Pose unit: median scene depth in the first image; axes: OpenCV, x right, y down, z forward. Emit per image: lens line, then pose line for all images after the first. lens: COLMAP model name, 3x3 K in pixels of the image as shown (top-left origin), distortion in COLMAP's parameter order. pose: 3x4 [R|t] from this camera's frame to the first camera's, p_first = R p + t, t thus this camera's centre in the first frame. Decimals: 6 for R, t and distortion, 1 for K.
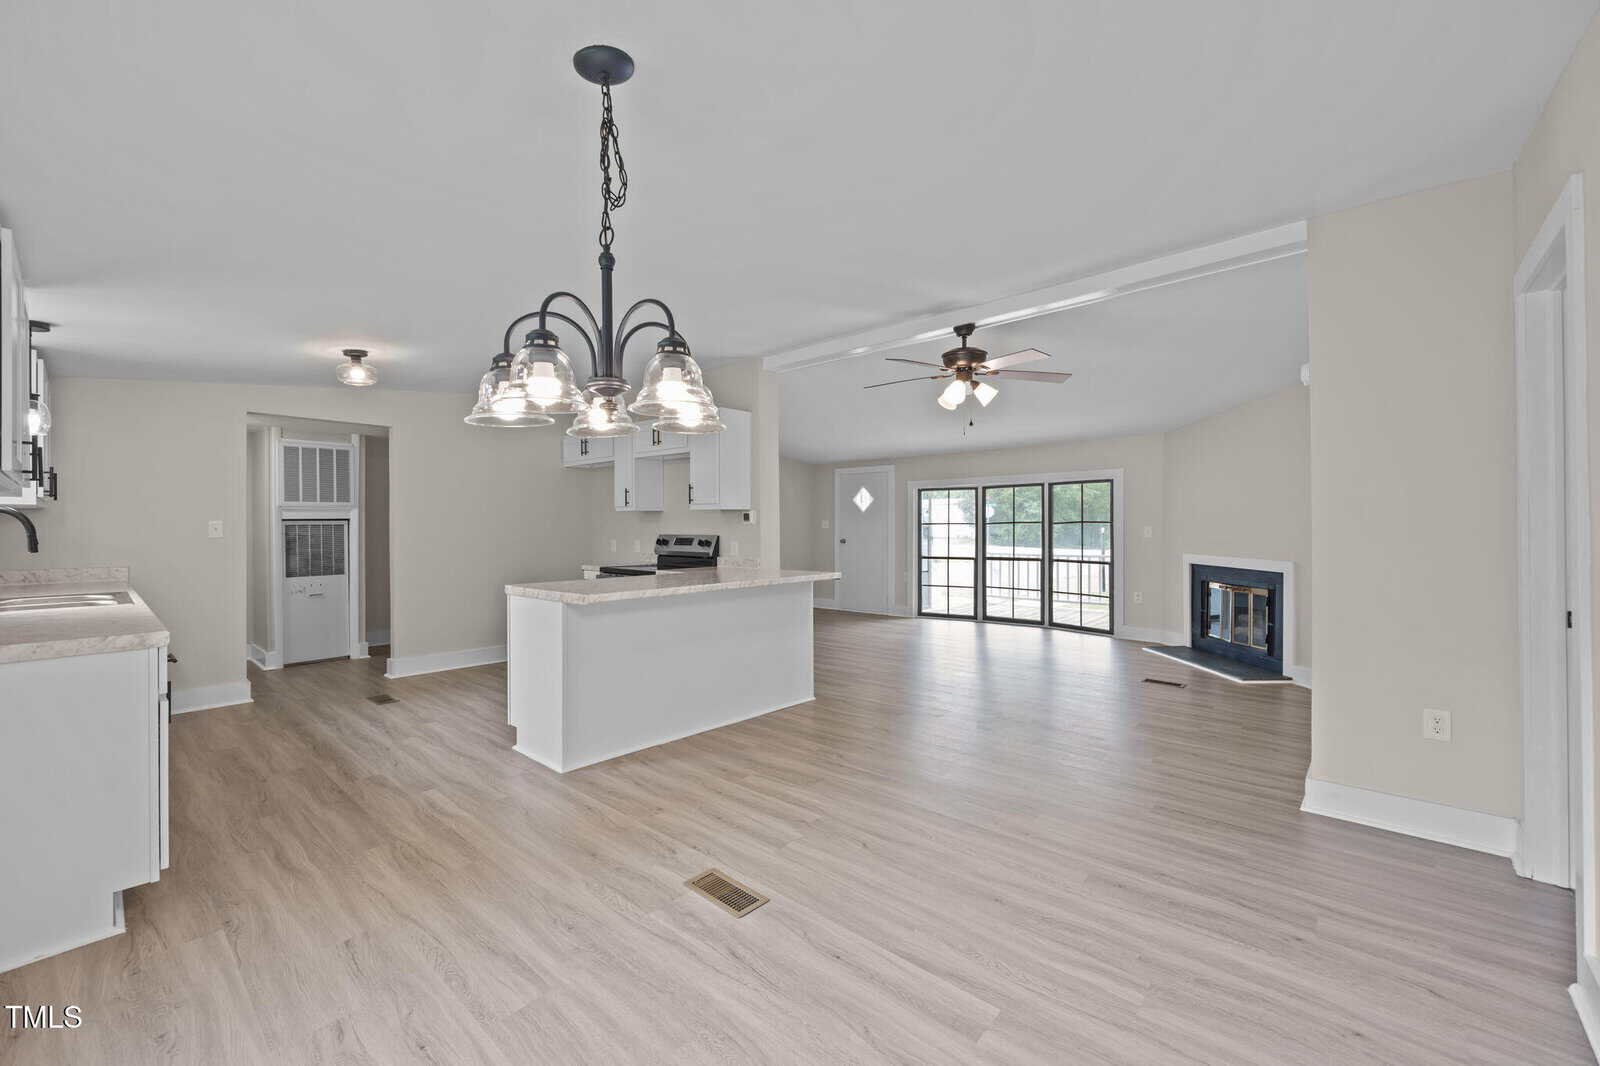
lens RADIAL K [[649.7, 0, 806.2], [0, 649.7, 528.7], [0, 0, 1]] dist [-0.010557, 0.000695]
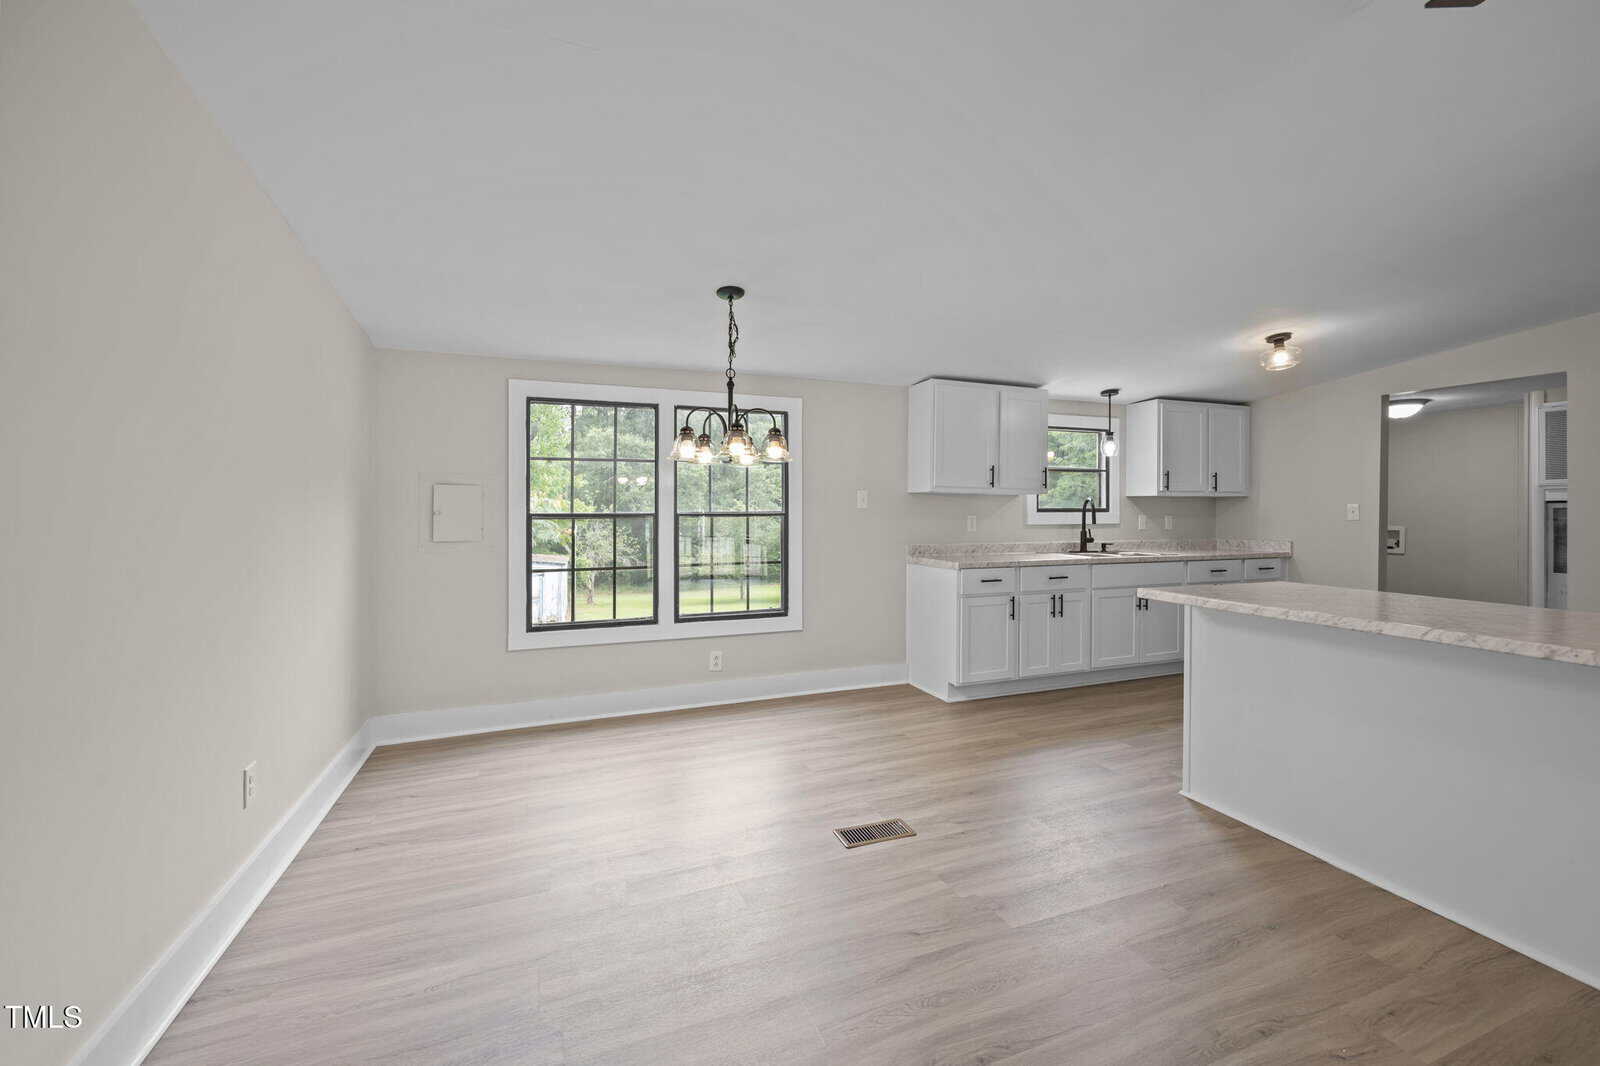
lens RADIAL K [[649.7, 0, 794.7], [0, 649.7, 515.1], [0, 0, 1]] dist [-0.010557, 0.000695]
pose [[-0.470817, 0.013592, -0.882126, 0.378208], [-0.003675, 0.999842, 0.017368, -0.007588], [0.882223, 0.011419, -0.470693, 0.564731]]
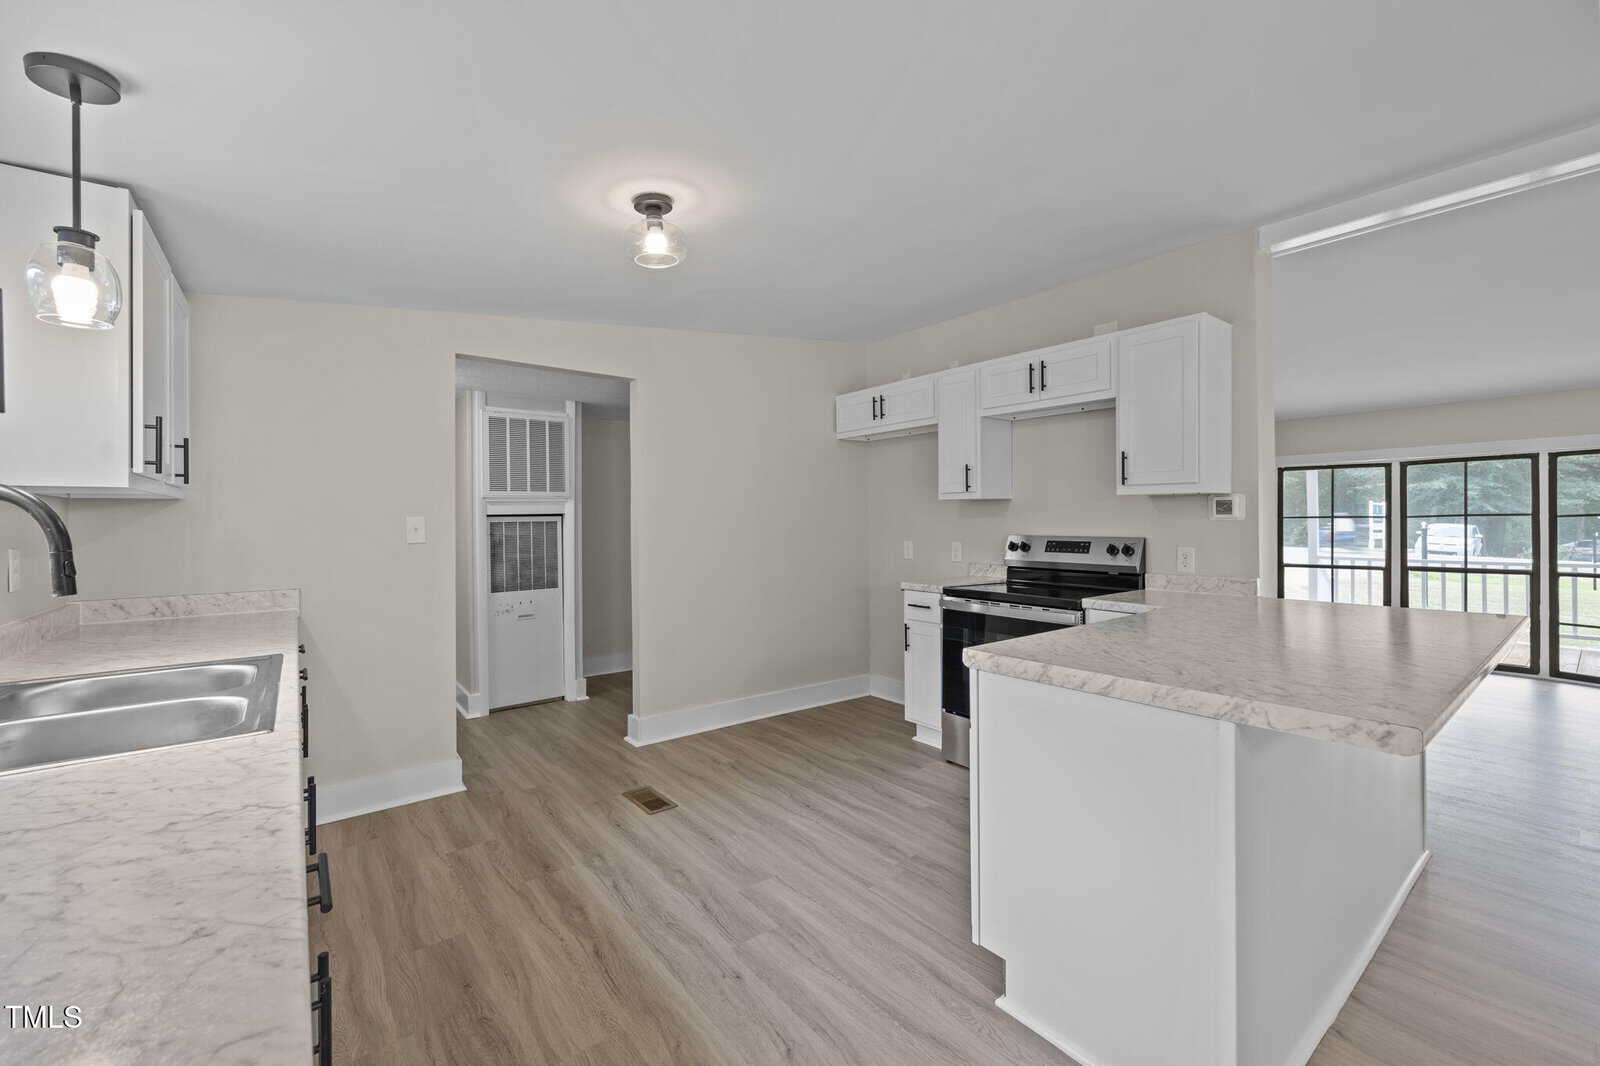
lens RADIAL K [[649.7, 0, 796.3], [0, 649.7, 523.8], [0, 0, 1]] dist [-0.010557, 0.000695]
pose [[0.982995, -0.002887, -0.183609, -0.338864], [0.002977, 0.999996, 0.000215, -0.003790], [0.183608, -0.000758, 0.982999, 0.345801]]
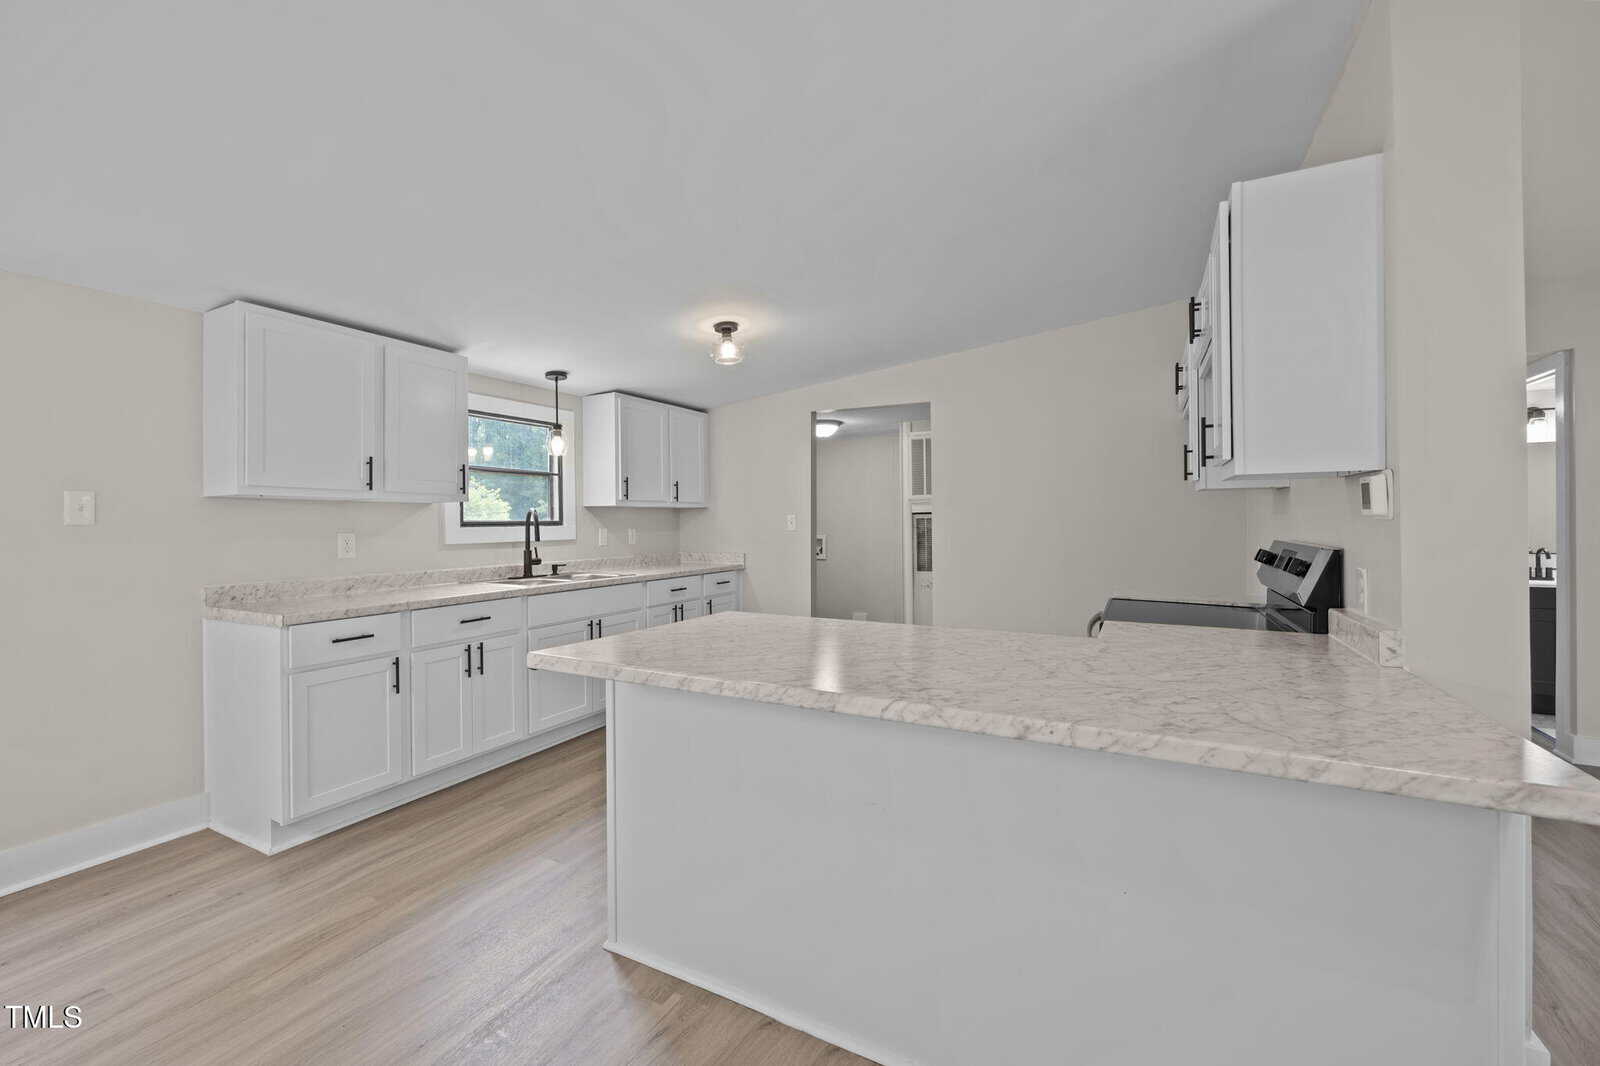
lens RADIAL K [[649.7, 0, 810.3], [0, 649.7, 530.1], [0, 0, 1]] dist [-0.010557, 0.000695]
pose [[0.252810, 0.019443, -0.967321, 0.138324], [-0.001387, 0.999804, 0.019733, -0.007426], [0.967515, -0.003647, 0.252788, 0.615826]]
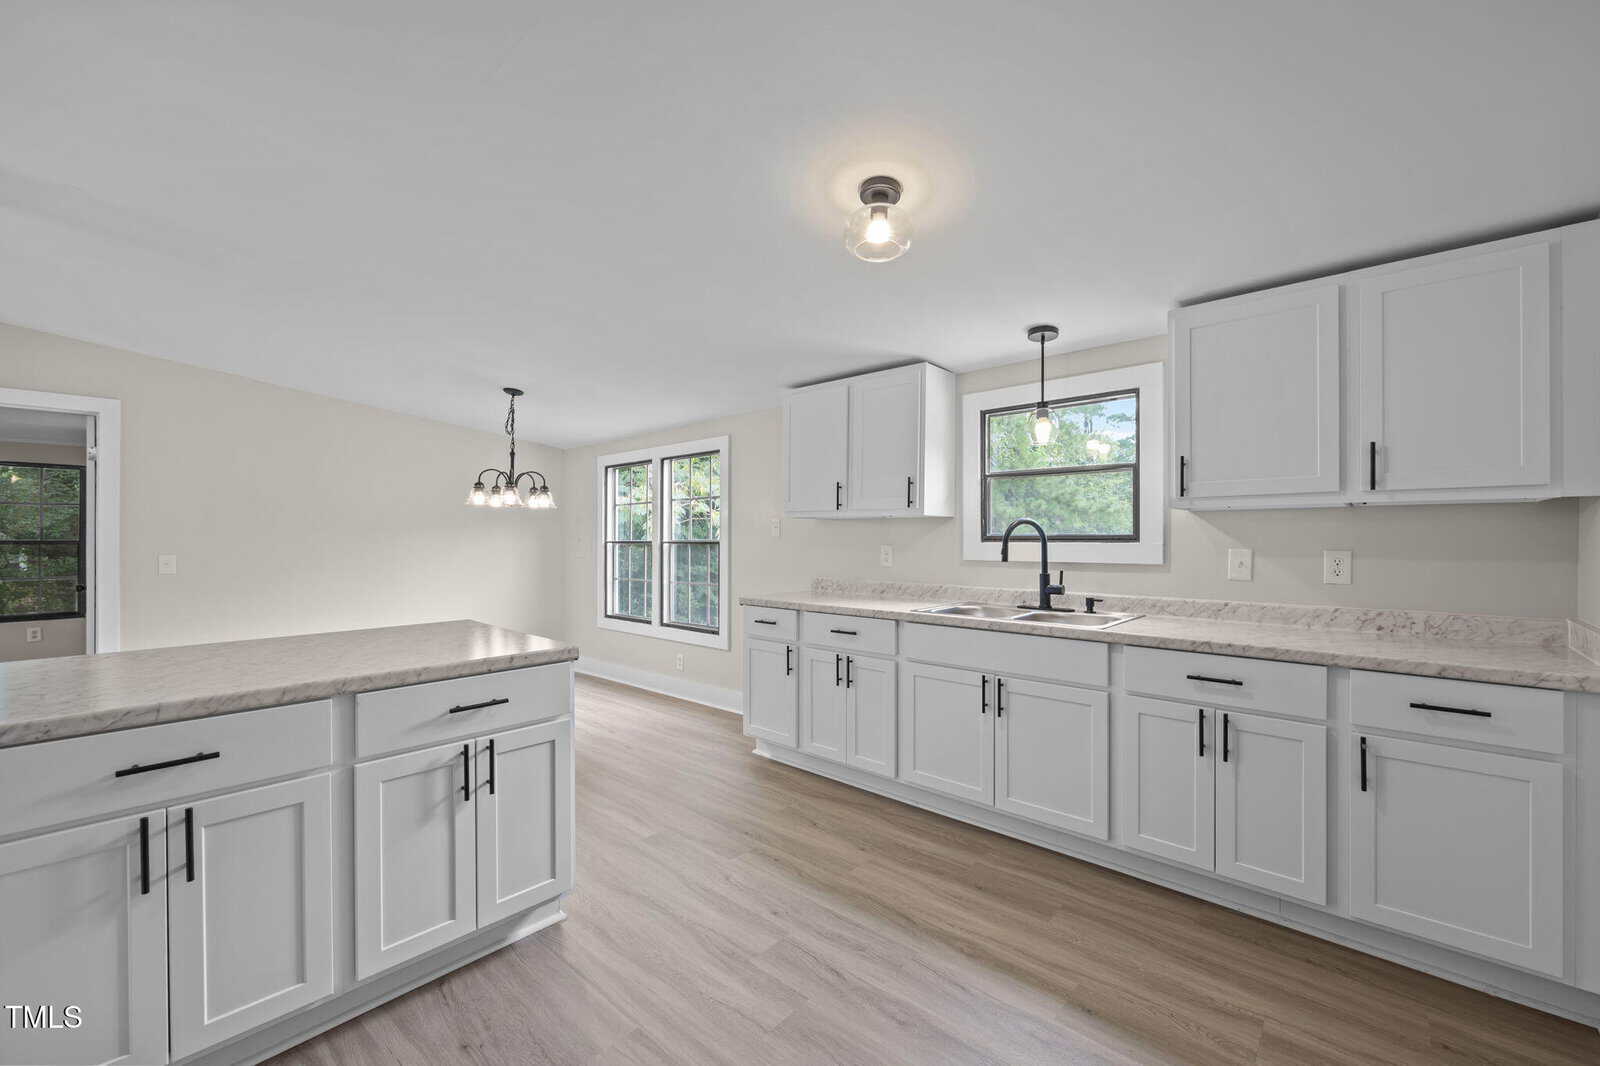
lens RADIAL K [[649.7, 0, 785.8], [0, 649.7, 530.0], [0, 0, 1]] dist [-0.010557, 0.000695]
pose [[-0.999296, -0.000617, 0.037510, -0.449904], [-0.001111, 0.999913, -0.013141, 0.000219], [-0.037499, -0.013173, -0.999210, 1.055816]]
